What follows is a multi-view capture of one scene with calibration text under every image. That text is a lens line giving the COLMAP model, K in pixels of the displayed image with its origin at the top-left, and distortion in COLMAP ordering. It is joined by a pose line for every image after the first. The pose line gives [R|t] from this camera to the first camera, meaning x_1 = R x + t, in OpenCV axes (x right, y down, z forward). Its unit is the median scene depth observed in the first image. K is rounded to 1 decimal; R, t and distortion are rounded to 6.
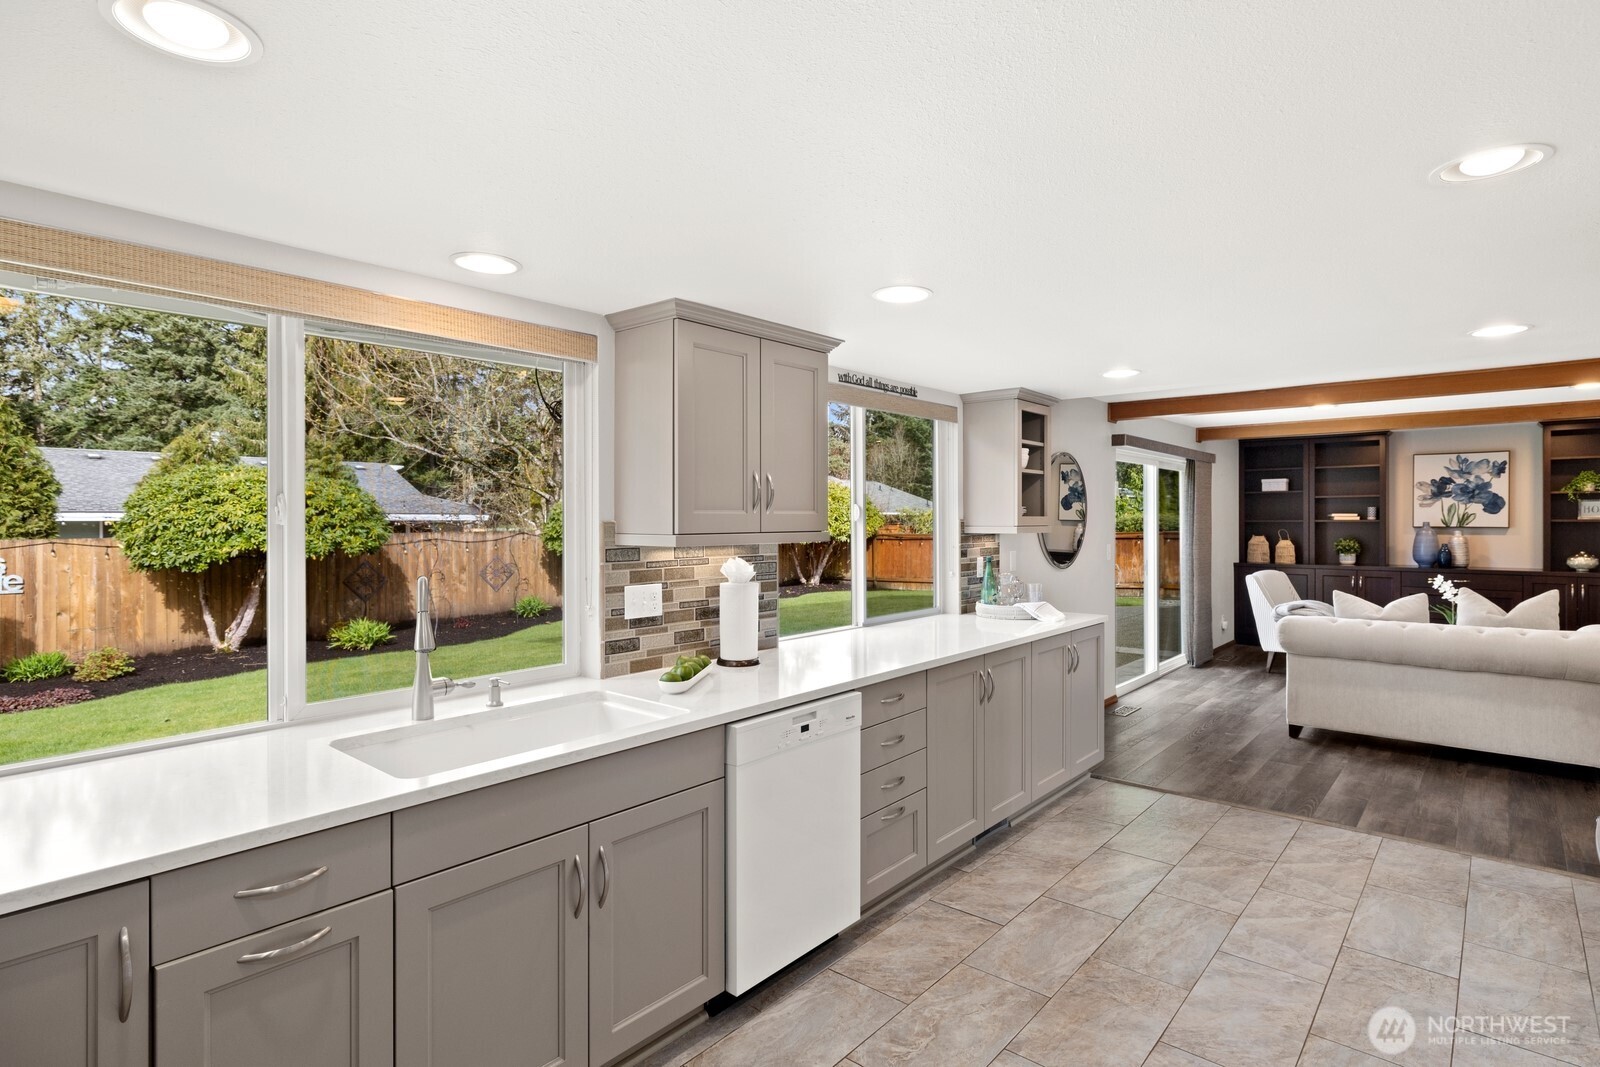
lens RADIAL K [[818.2, 0, 797.8], [0, 818.2, 524.3], [0, 0, 1]] dist [0.000347, -0.000090]
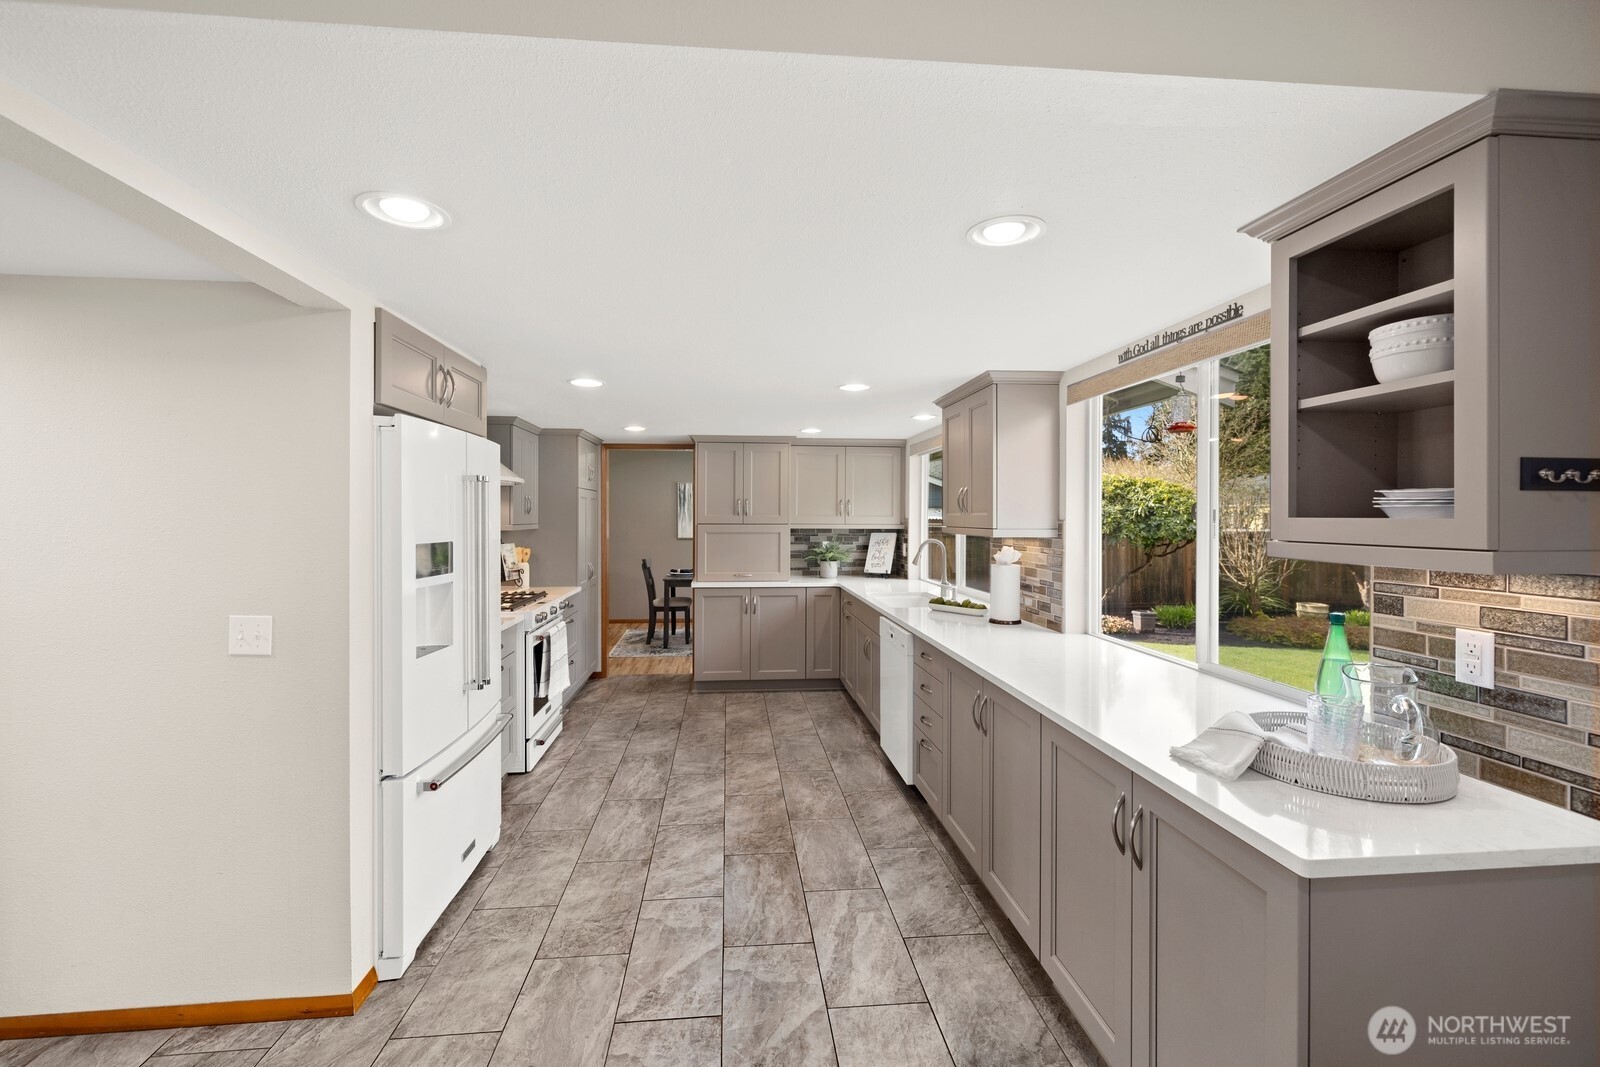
lens RADIAL K [[669.6, 0, 788.5], [0, 669.6, 523.8], [0, 0, 1]] dist [0.001758, -0.000208]
pose [[-0.694527, 0.010323, -0.719392, 0.978000], [-0.004856, 0.999807, 0.019036, -0.017216], [0.719450, 0.016714, -0.694343, 1.492256]]
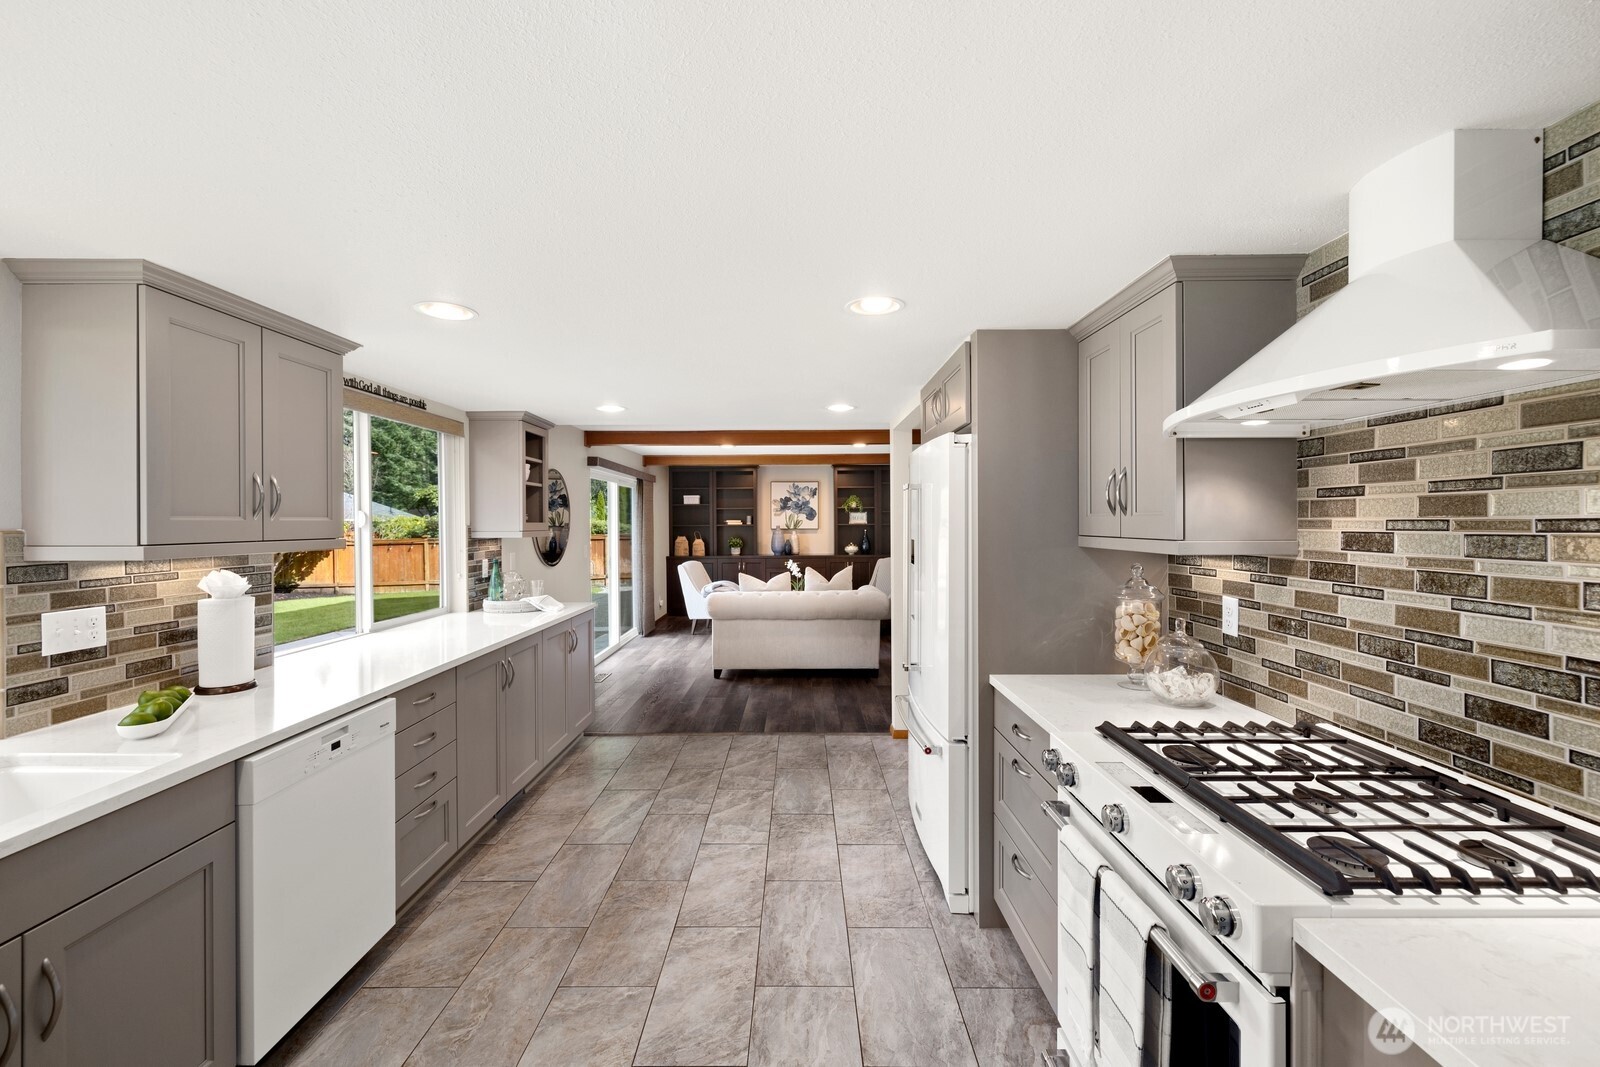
lens RADIAL K [[669.6, 0, 793.7], [0, 669.6, 525.7], [0, 0, 1]] dist [0.001758, -0.000208]
pose [[0.762117, -0.004834, 0.647421, -0.072032], [0.007891, 0.999967, -0.001823, -0.000748], [-0.647391, 0.006498, 0.762130, 0.047631]]
